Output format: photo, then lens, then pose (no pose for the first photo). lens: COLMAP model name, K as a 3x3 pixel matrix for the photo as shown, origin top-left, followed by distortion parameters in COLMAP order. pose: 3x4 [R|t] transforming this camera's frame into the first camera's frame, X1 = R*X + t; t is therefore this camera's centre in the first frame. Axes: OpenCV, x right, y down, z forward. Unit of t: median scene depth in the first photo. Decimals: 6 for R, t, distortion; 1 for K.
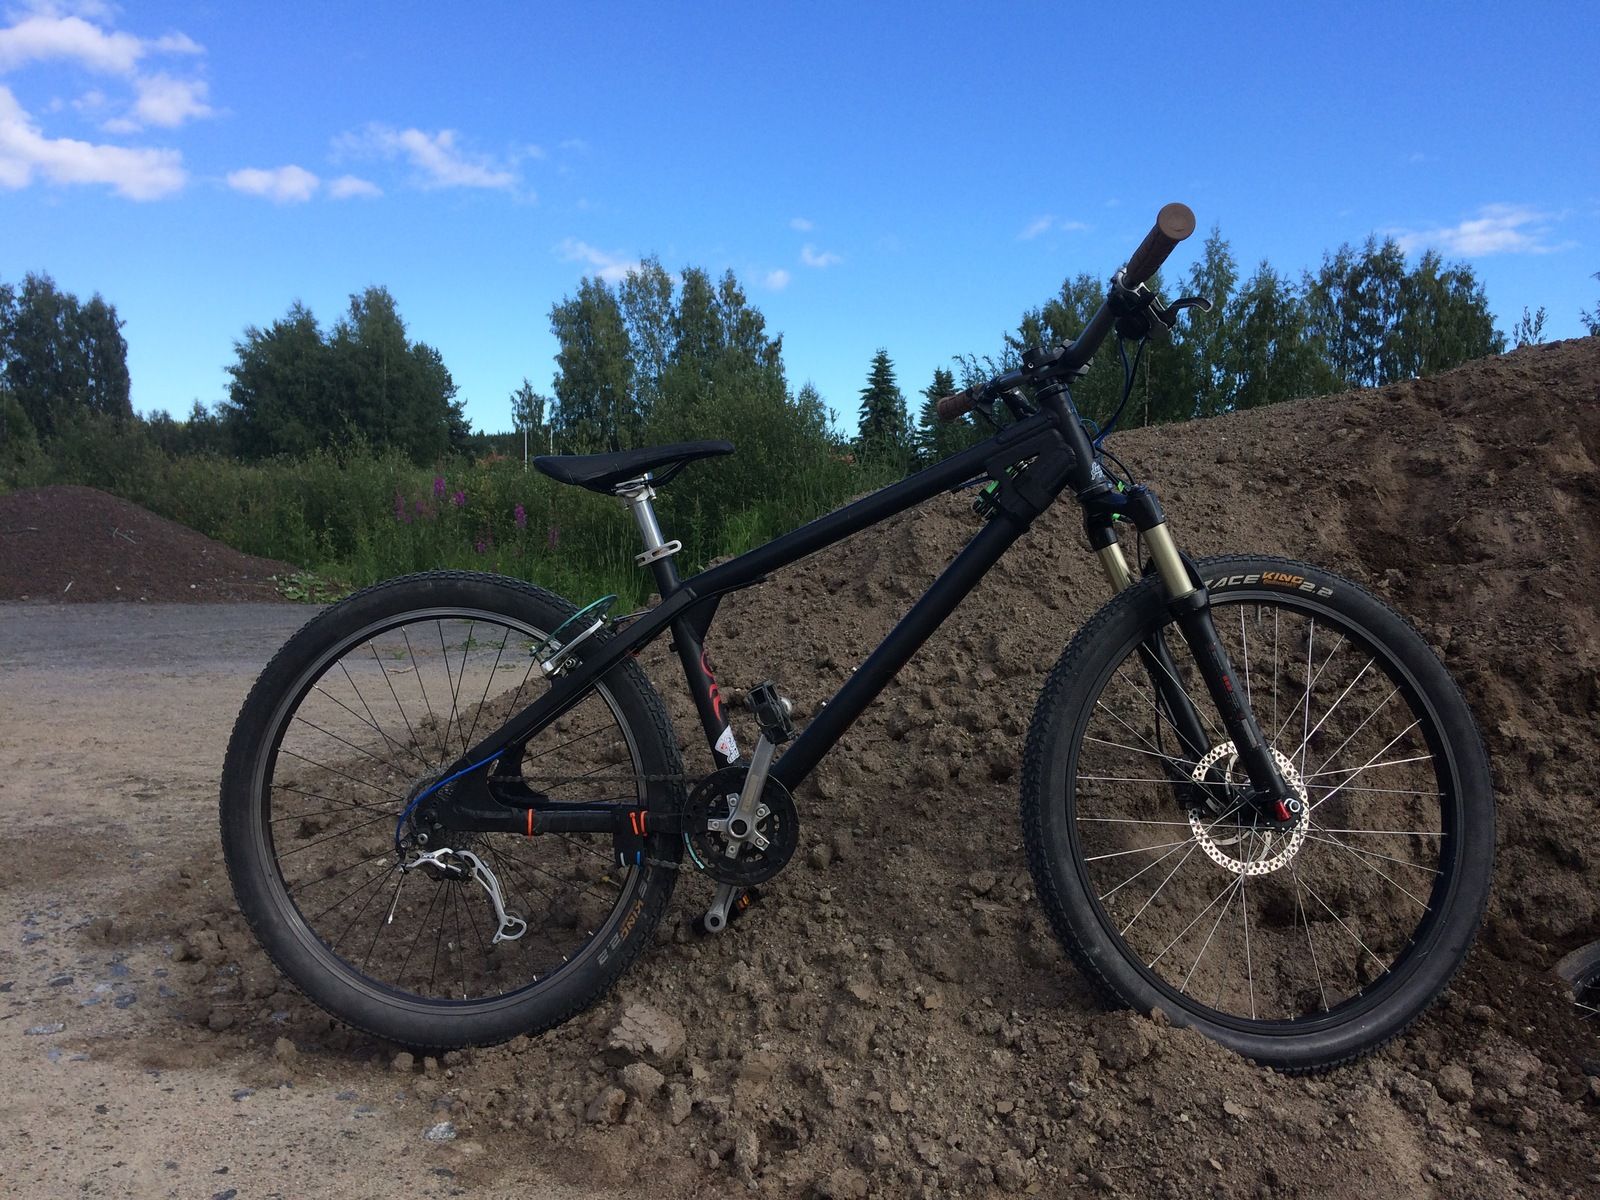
lens RADIAL K [[1368.9, 0, 806.2], [0, 1368.9, 608.2], [0, 0, 1]] dist [0.102811, -0.112486]
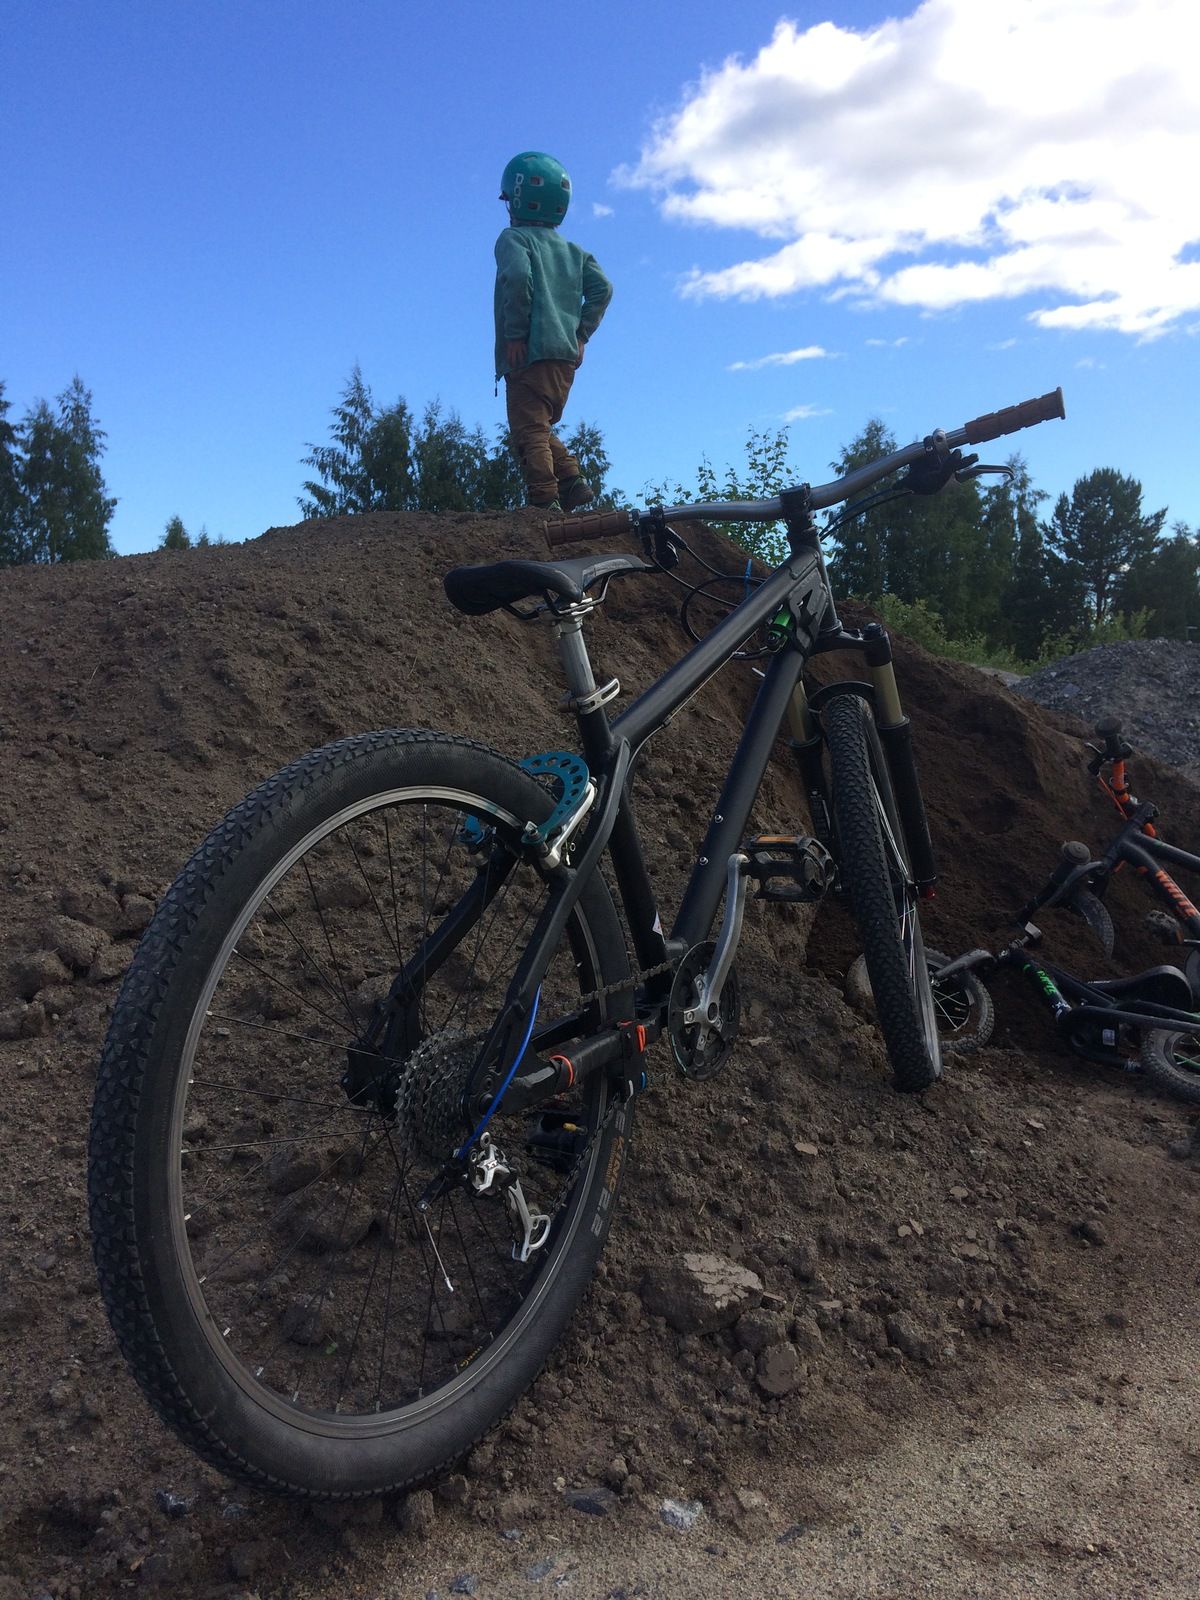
lens RADIAL K [[1368.9, 0, 593.4], [0, 1368.9, 798.4], [0, 0, 1]] dist [0.102811, -0.112486]
pose [[0.458728, -0.084745, 0.884526, -0.675916], [0.060809, 0.996102, 0.063898, -0.026926], [-0.886493, 0.024475, 0.462093, 0.539445]]
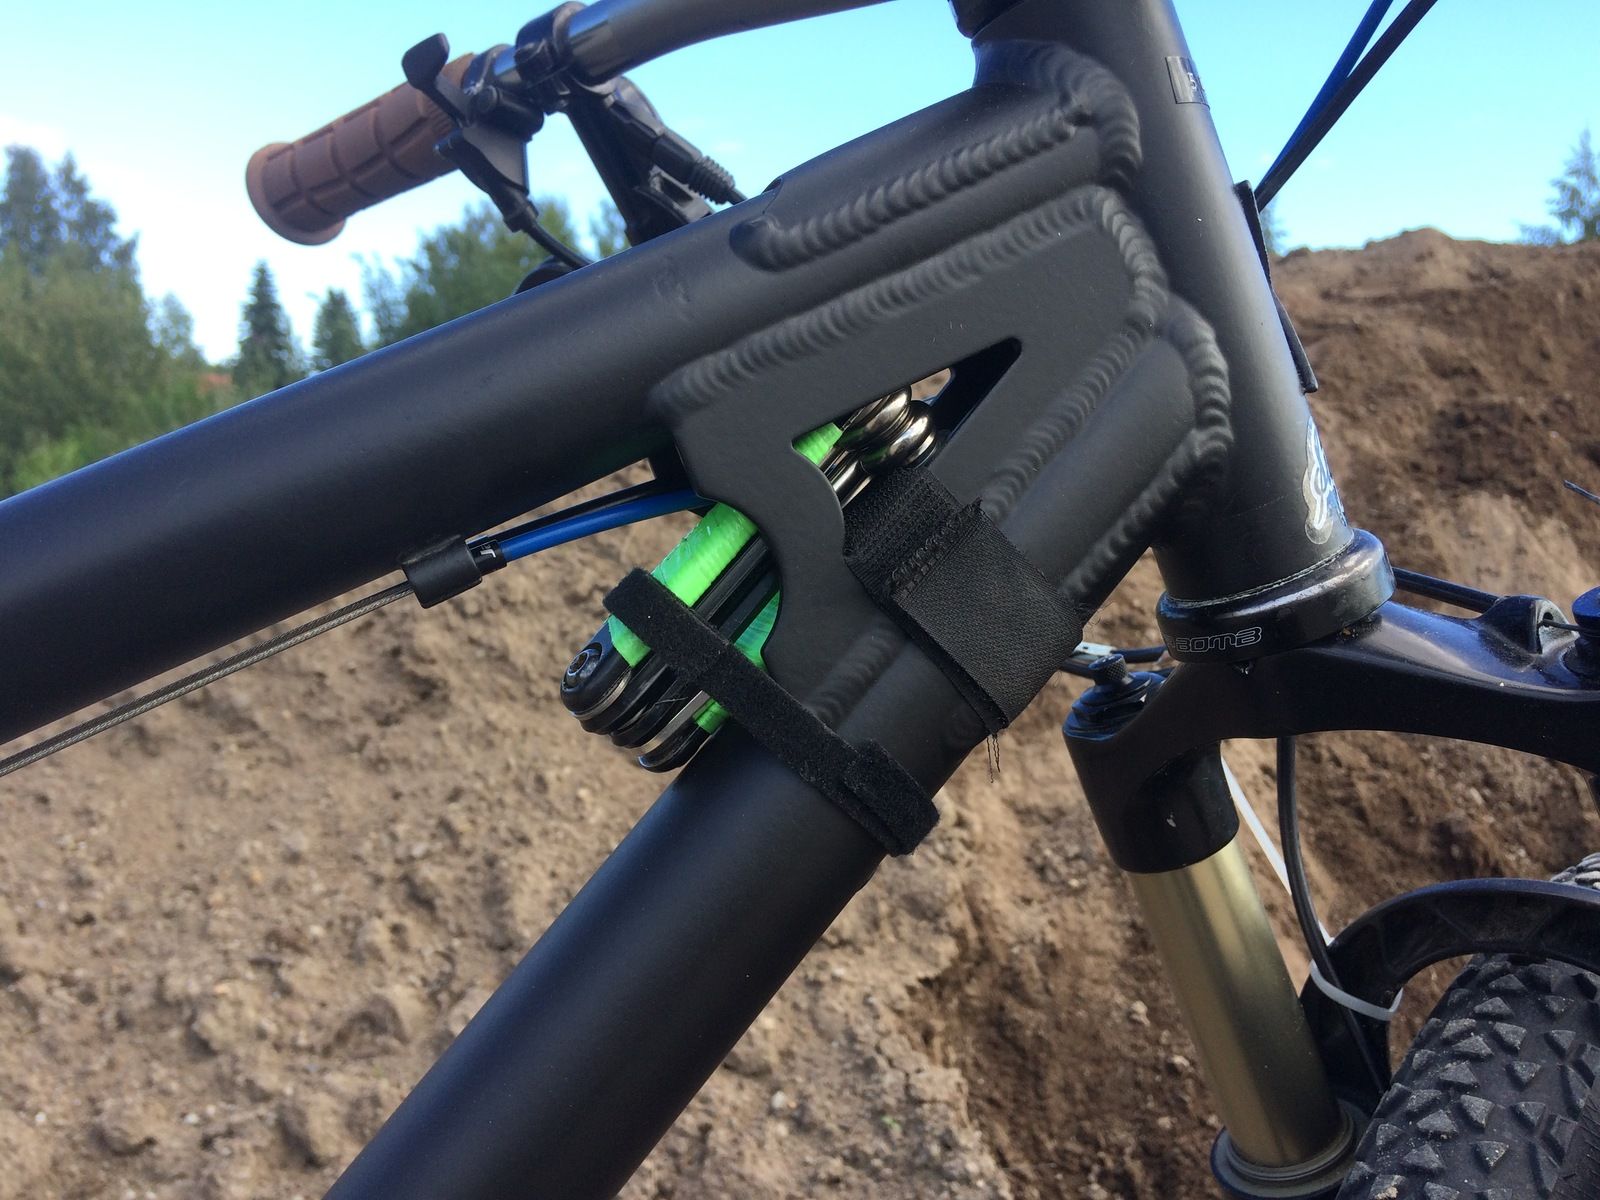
lens RADIAL K [[1368.9, 0, 810.5], [0, 1368.9, 601.0], [0, 0, 1]] dist [0.102811, -0.112486]
pose [[0.910981, -0.018301, 0.412043, 0.069182], [0.002069, 0.999205, 0.039806, -0.073092], [-0.412444, -0.035409, 0.910295, 0.701444]]
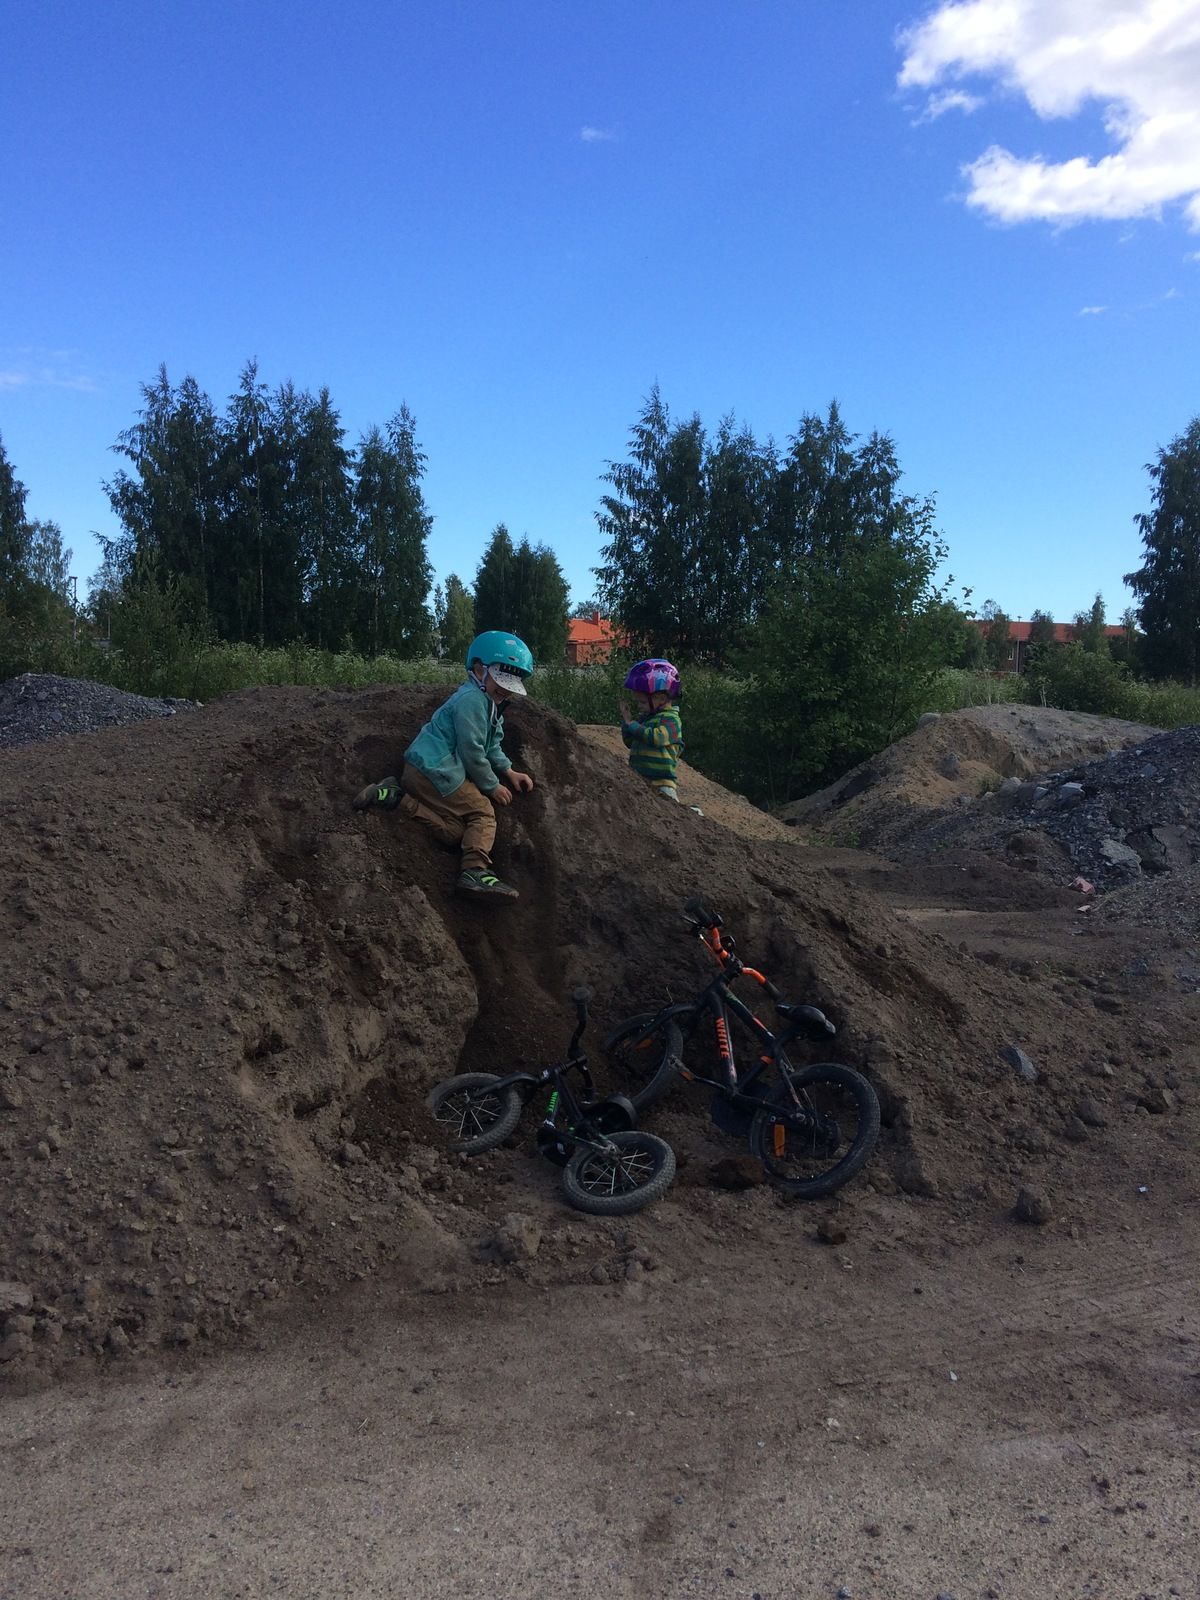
lens RADIAL K [[1368.9, 0, 600.9], [0, 1368.9, 795.0], [0, 0, 1]] dist [0.102811, -0.112486]
pose [[0.652989, -0.067257, 0.754375, -0.630114], [0.037058, 0.997693, 0.056873, -0.232909], [-0.756460, -0.009182, 0.653975, -0.366016]]
